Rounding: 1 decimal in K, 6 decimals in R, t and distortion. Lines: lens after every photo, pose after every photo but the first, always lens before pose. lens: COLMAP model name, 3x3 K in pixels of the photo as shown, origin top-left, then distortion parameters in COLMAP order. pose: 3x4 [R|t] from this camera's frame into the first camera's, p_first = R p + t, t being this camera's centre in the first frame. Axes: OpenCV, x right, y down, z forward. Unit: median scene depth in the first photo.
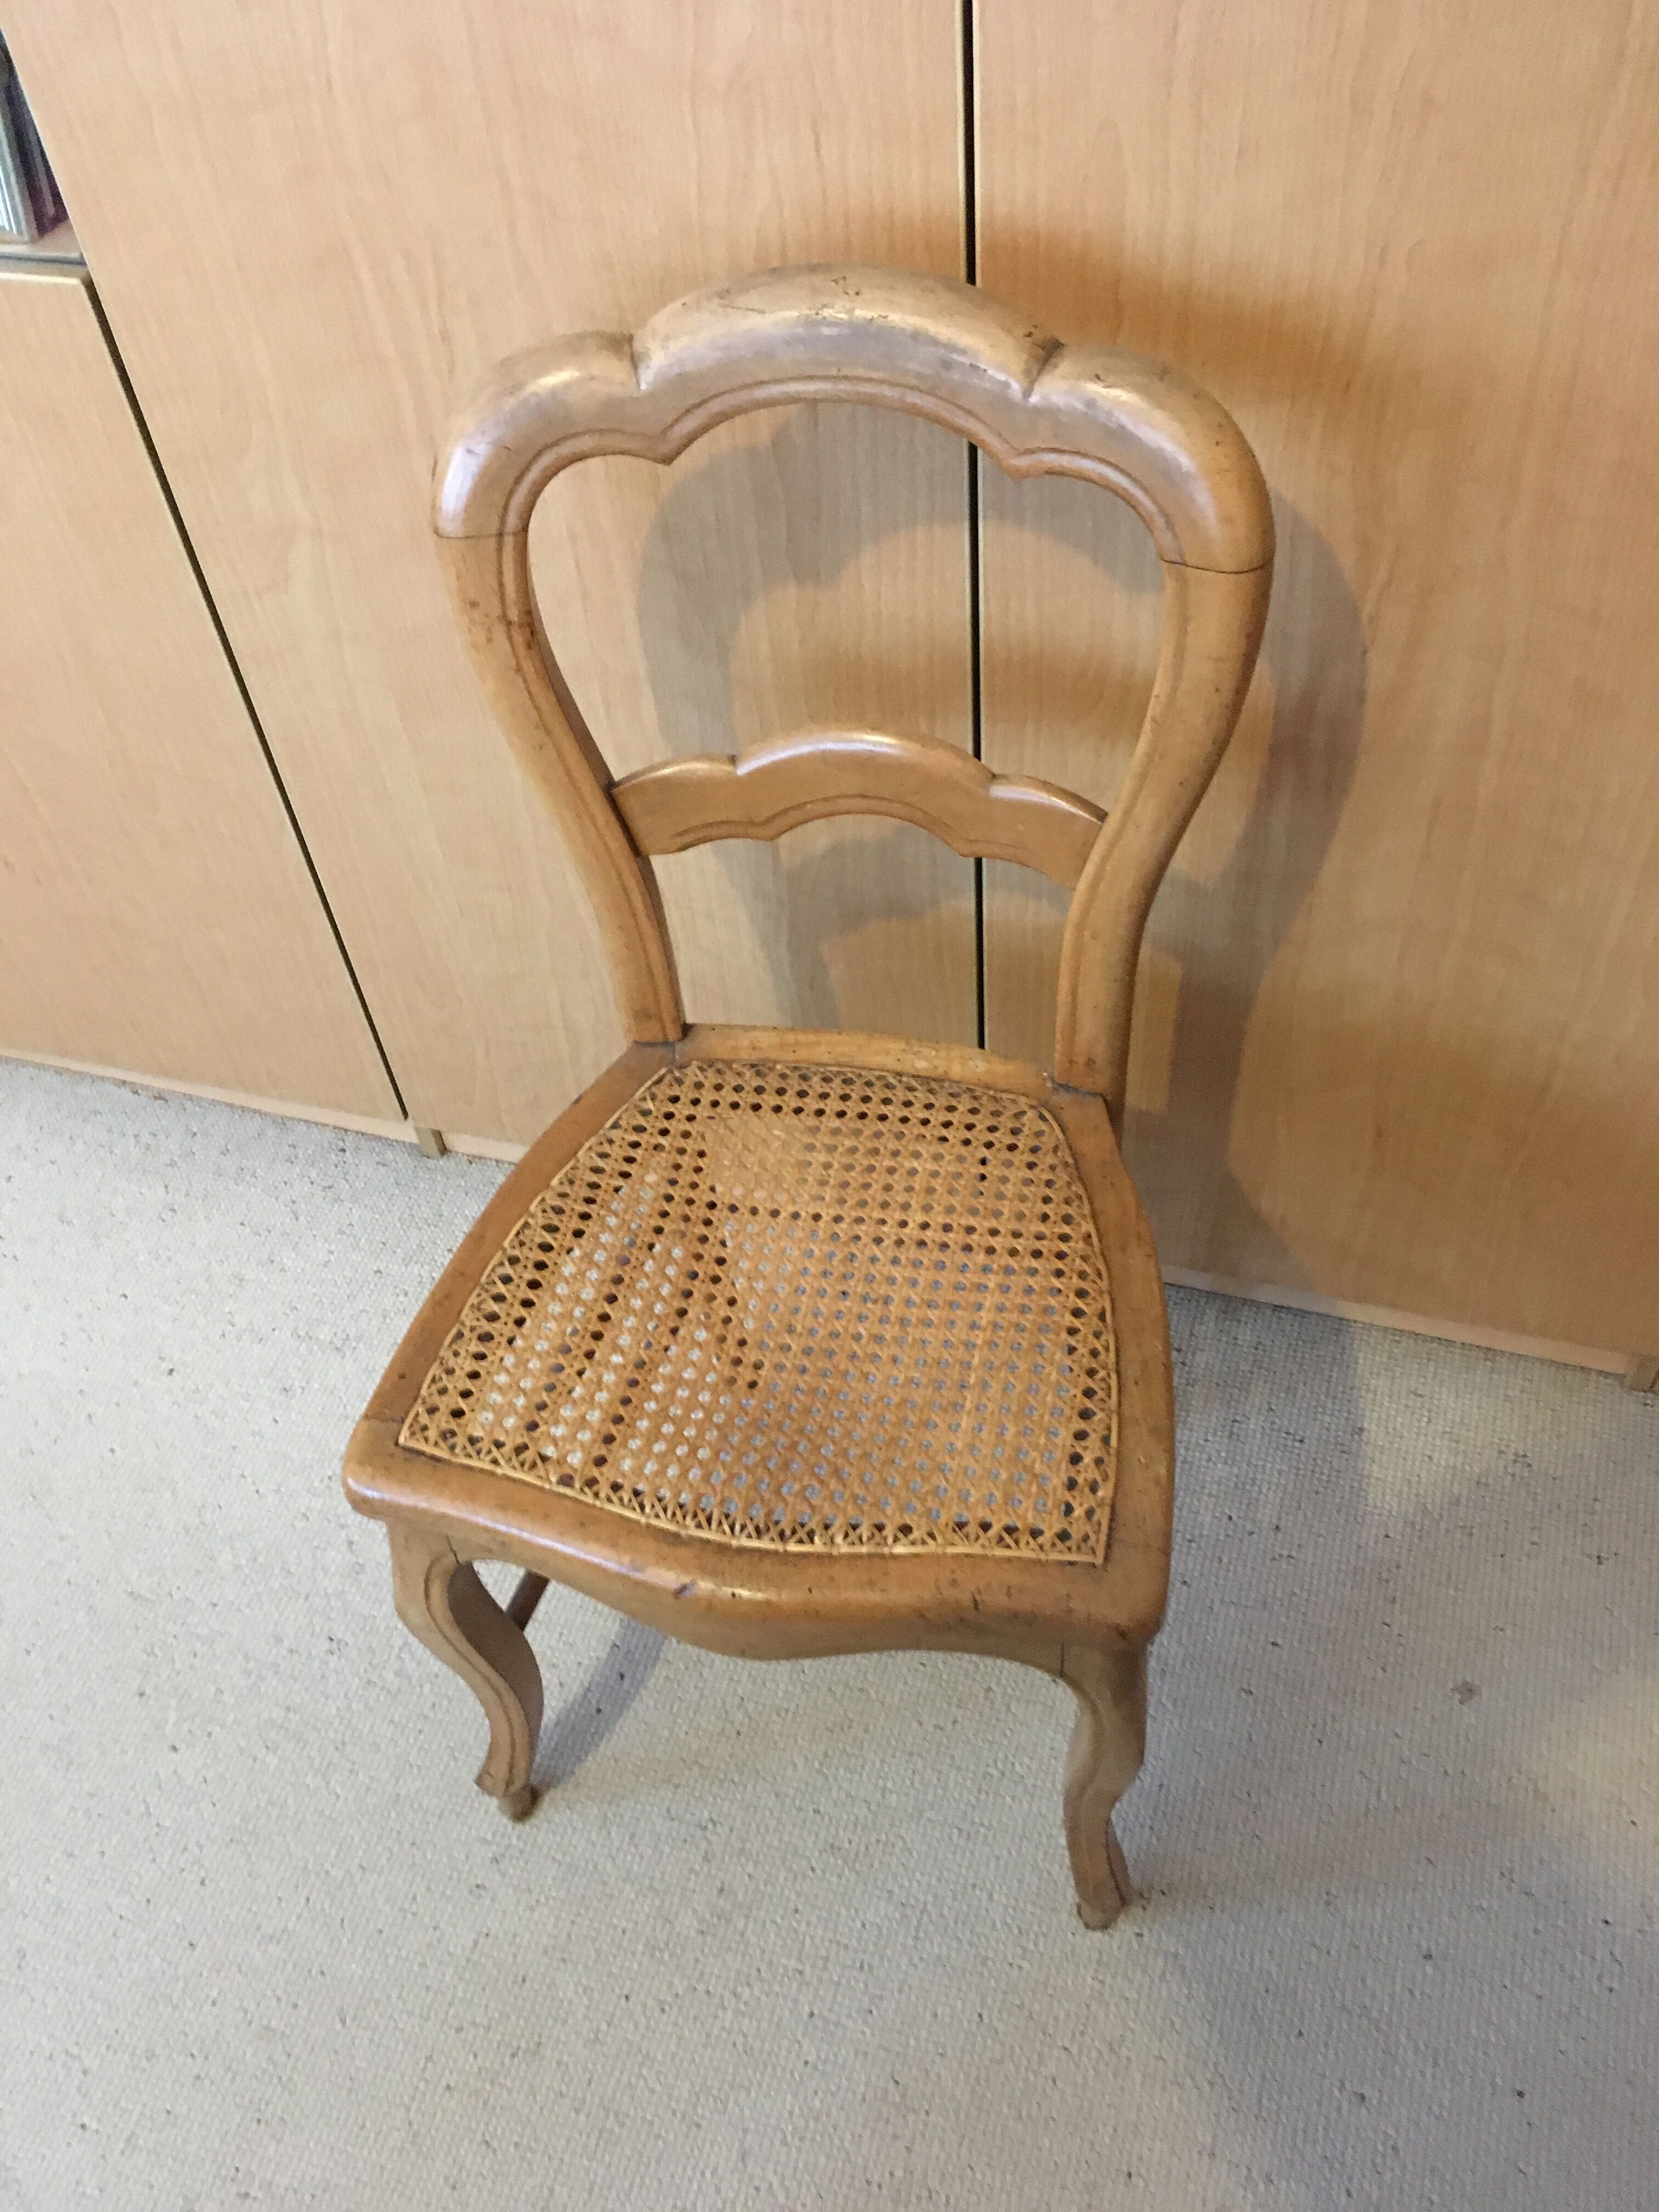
lens RADIAL K [[1892.7, 0, 829.5], [0, 1892.7, 1106.0], [0, 0, 1]] dist [0.089425, -0.133573]
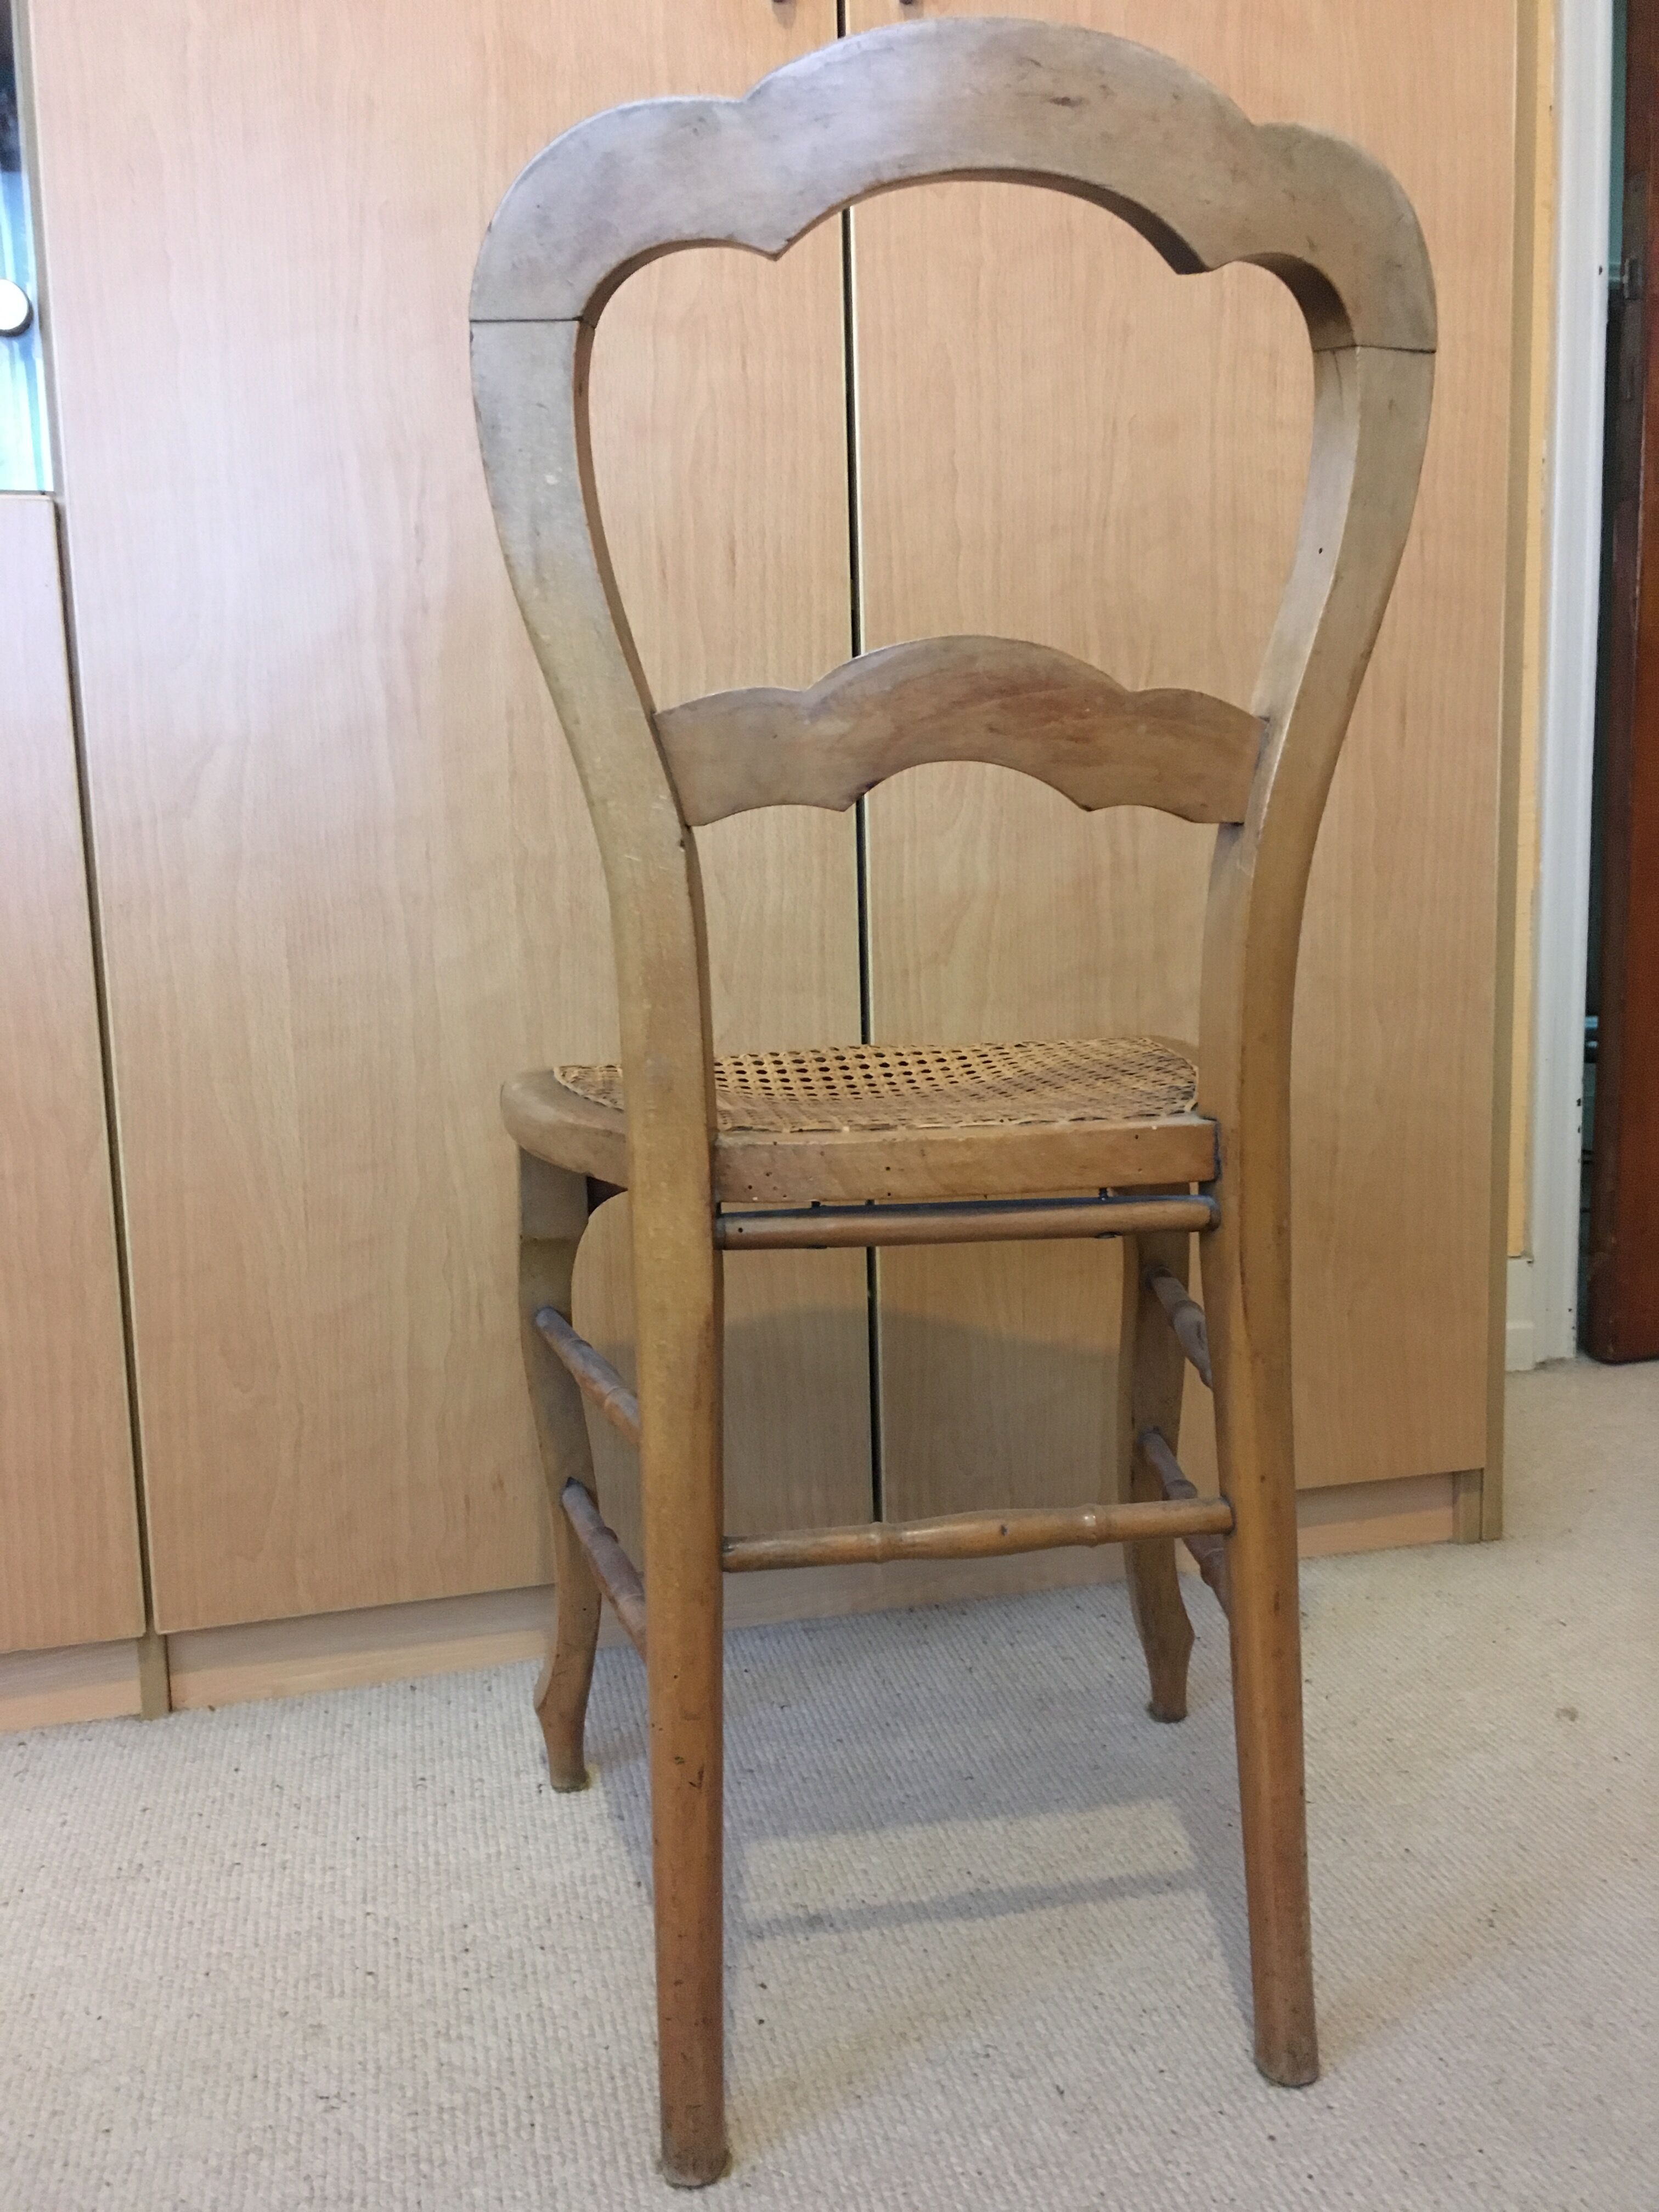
lens RADIAL K [[1892.7, 0, 829.5], [0, 1892.7, 1106.0], [0, 0, 1]] dist [0.089425, -0.133573]
pose [[0.859523, -0.020766, 0.510676, -0.556959], [0.365236, 0.723901, -0.585295, 0.608453], [-0.357525, 0.689591, 0.629794, 0.375637]]
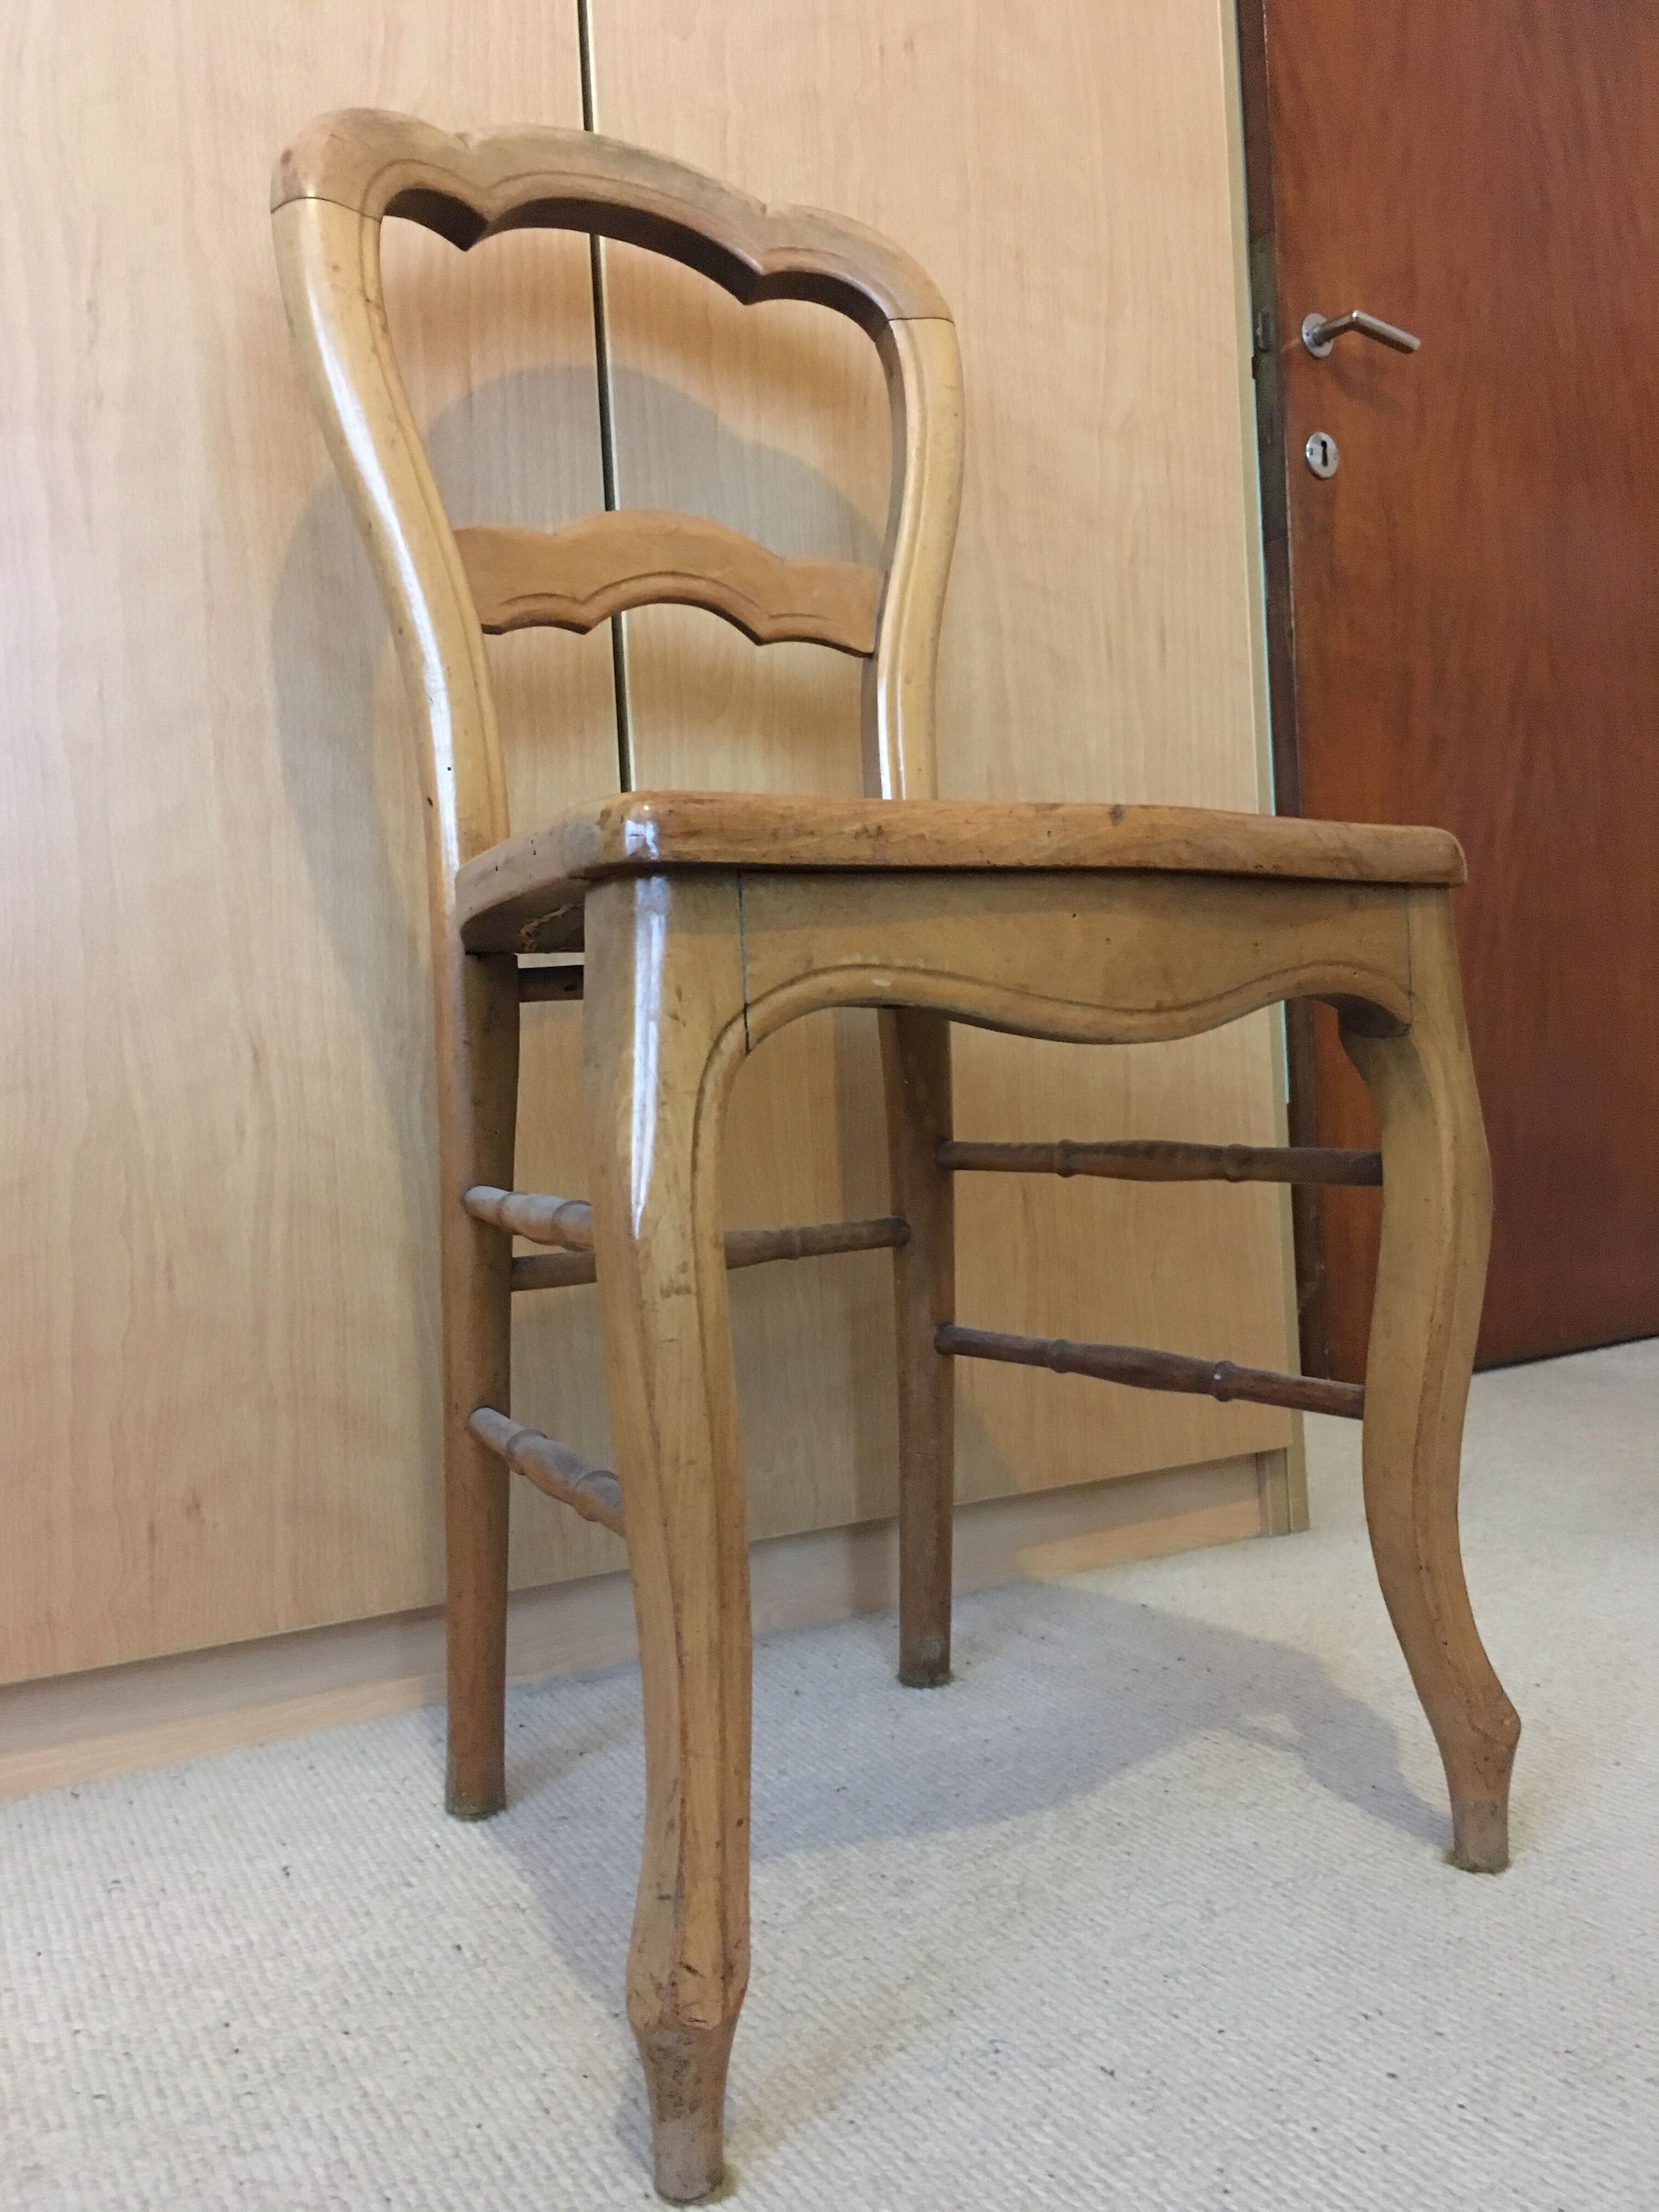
lens RADIAL K [[1892.7, 0, 829.5], [0, 1892.7, 1106.0], [0, 0, 1]] dist [0.089425, -0.133573]
pose [[0.707877, 0.033734, 0.705530, -0.573974], [0.538622, 0.620402, -0.570077, 0.580526], [-0.456943, 0.783558, 0.420999, 0.682163]]
